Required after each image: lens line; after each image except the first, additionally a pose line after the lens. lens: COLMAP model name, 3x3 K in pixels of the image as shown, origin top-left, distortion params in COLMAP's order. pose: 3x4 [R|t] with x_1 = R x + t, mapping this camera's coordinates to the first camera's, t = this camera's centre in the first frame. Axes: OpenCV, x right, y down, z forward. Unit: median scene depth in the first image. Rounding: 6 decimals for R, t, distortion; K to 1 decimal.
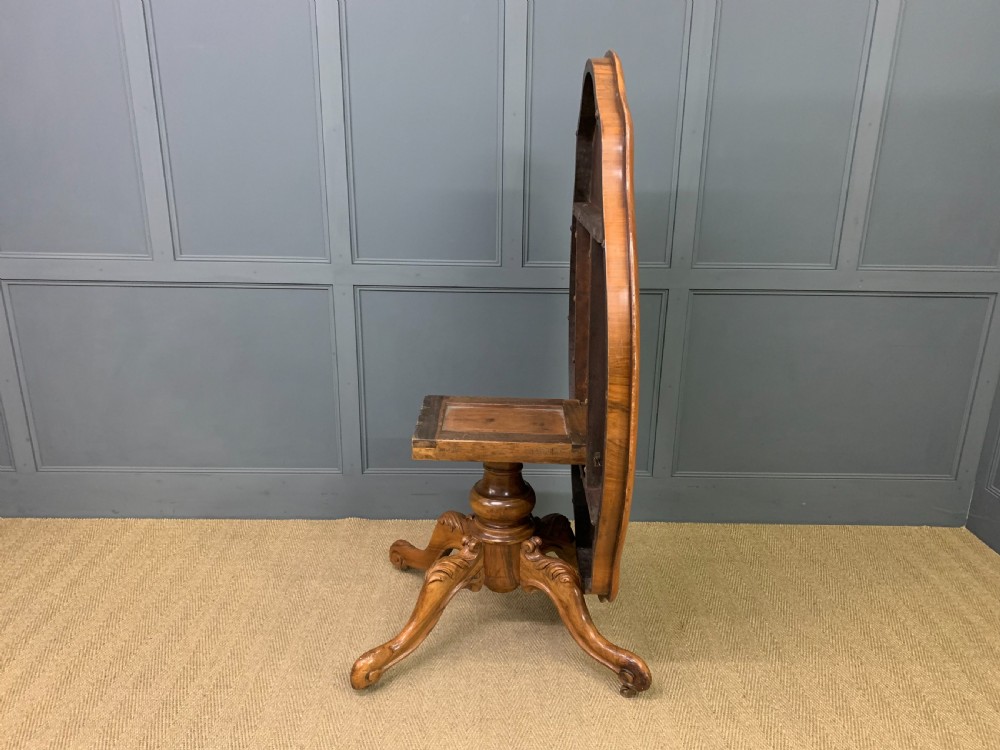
lens RADIAL K [[763.3, 0, 506.7], [0, 763.3, 381.1], [0, 0, 1]] dist [0.025856, -0.021714]
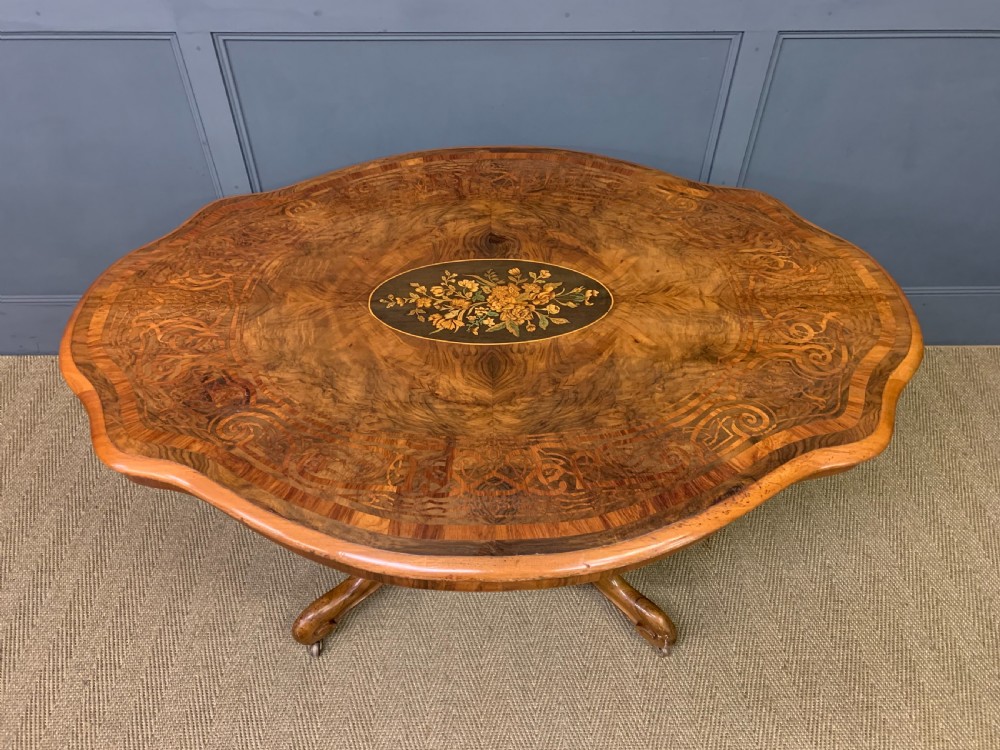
lens RADIAL K [[763.3, 0, 504.4], [0, 763.3, 374.6], [0, 0, 1]] dist [0.025856, -0.021714]
pose [[0.999918, -0.012215, 0.003974, 0.021401], [0.008946, 0.884267, 0.466896, -0.177451], [-0.009217, -0.466822, 0.884303, 0.372453]]
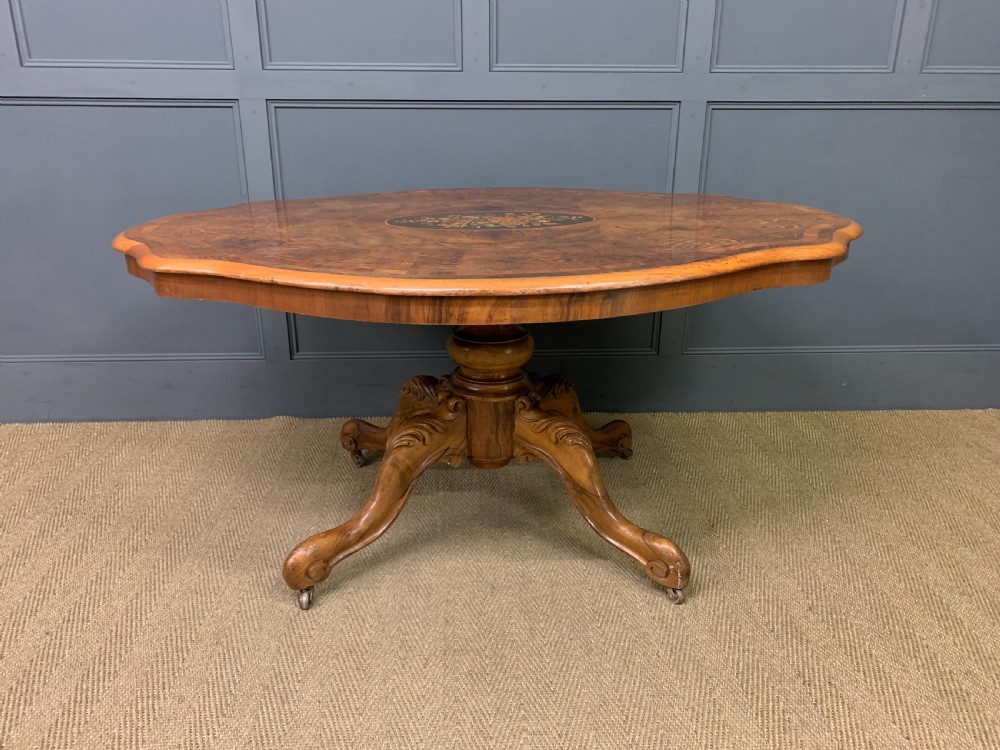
lens RADIAL K [[763.3, 0, 501.3], [0, 763.3, 368.8], [0, 0, 1]] dist [0.025856, -0.021714]
pose [[0.999190, -0.023864, 0.032397, 0.000415], [0.022686, 0.999085, 0.036250, 0.124905], [-0.033232, -0.035486, 0.998817, 0.242030]]
